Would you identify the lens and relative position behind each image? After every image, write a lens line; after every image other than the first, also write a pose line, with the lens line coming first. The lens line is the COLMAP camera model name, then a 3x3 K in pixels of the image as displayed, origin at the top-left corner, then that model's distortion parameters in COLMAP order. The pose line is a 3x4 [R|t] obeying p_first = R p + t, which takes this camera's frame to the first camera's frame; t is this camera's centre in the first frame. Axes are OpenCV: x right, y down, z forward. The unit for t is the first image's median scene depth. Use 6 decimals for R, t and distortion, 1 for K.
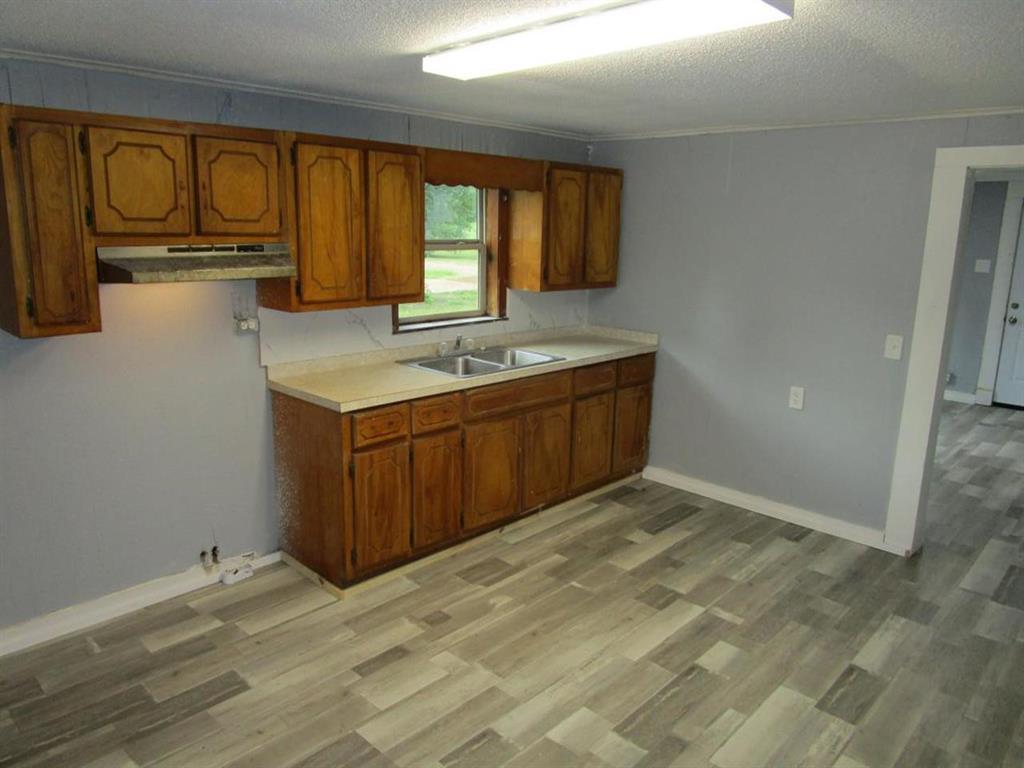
lens RADIAL K [[728.4, 0, 513.4], [0, 728.4, 382.2], [0, 0, 1]] dist [-0.028814, 0.008939]
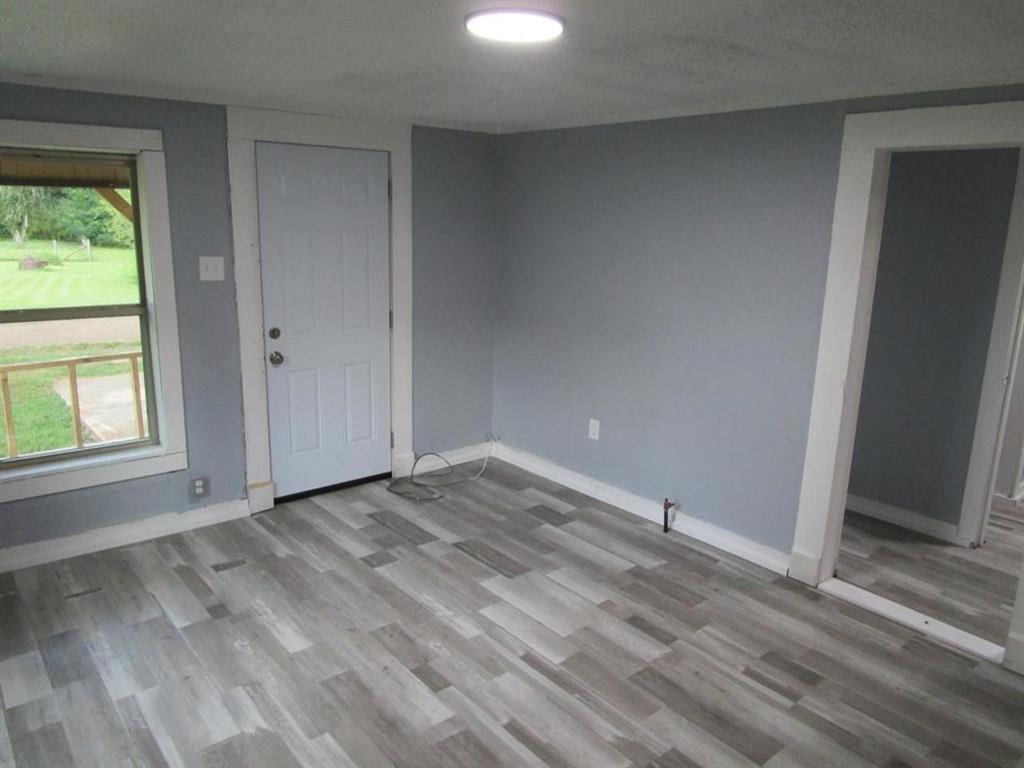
lens RADIAL K [[728.4, 0, 515.7], [0, 728.4, 384.2], [0, 0, 1]] dist [-0.028814, 0.008939]
pose [[0.114936, -0.238188, 0.964394, 0.343693], [0.183770, 0.959169, 0.214996, -0.349508], [-0.976226, 0.152516, 0.154015, 1.634470]]
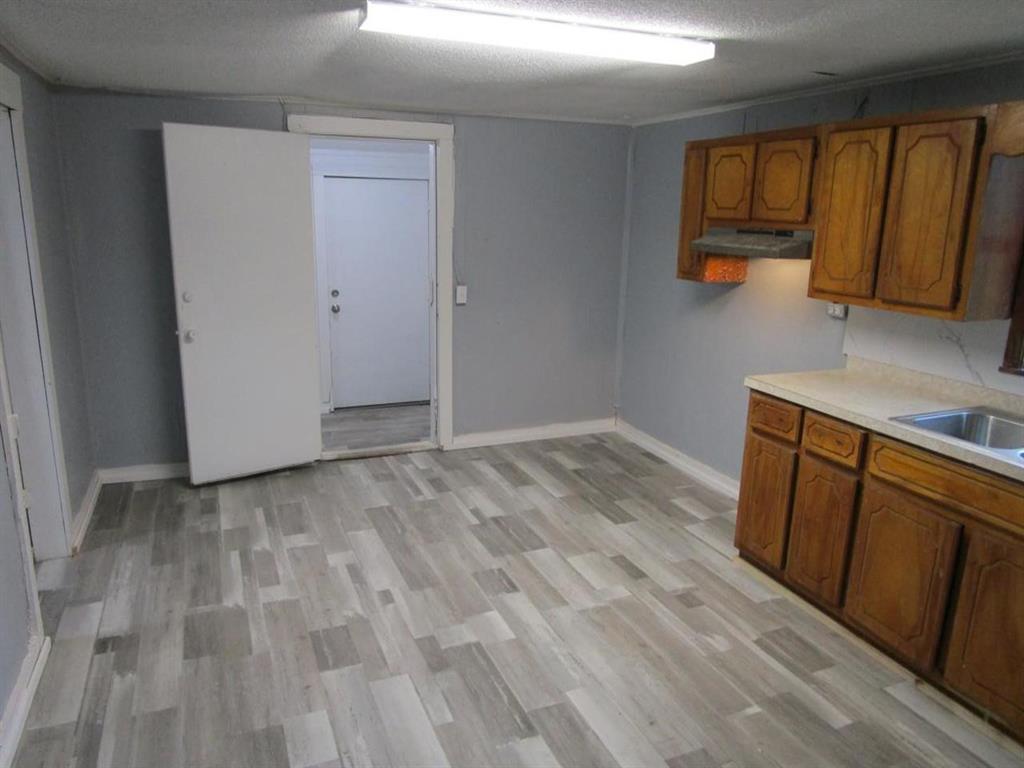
lens RADIAL K [[728.4, 0, 510.0], [0, 728.4, 386.4], [0, 0, 1]] dist [-0.028814, 0.008939]
pose [[-0.406525, 0.182107, -0.895307, 0.826936], [-0.230467, 0.927806, 0.293363, -0.183249], [0.884094, 0.325598, -0.335207, 1.006754]]
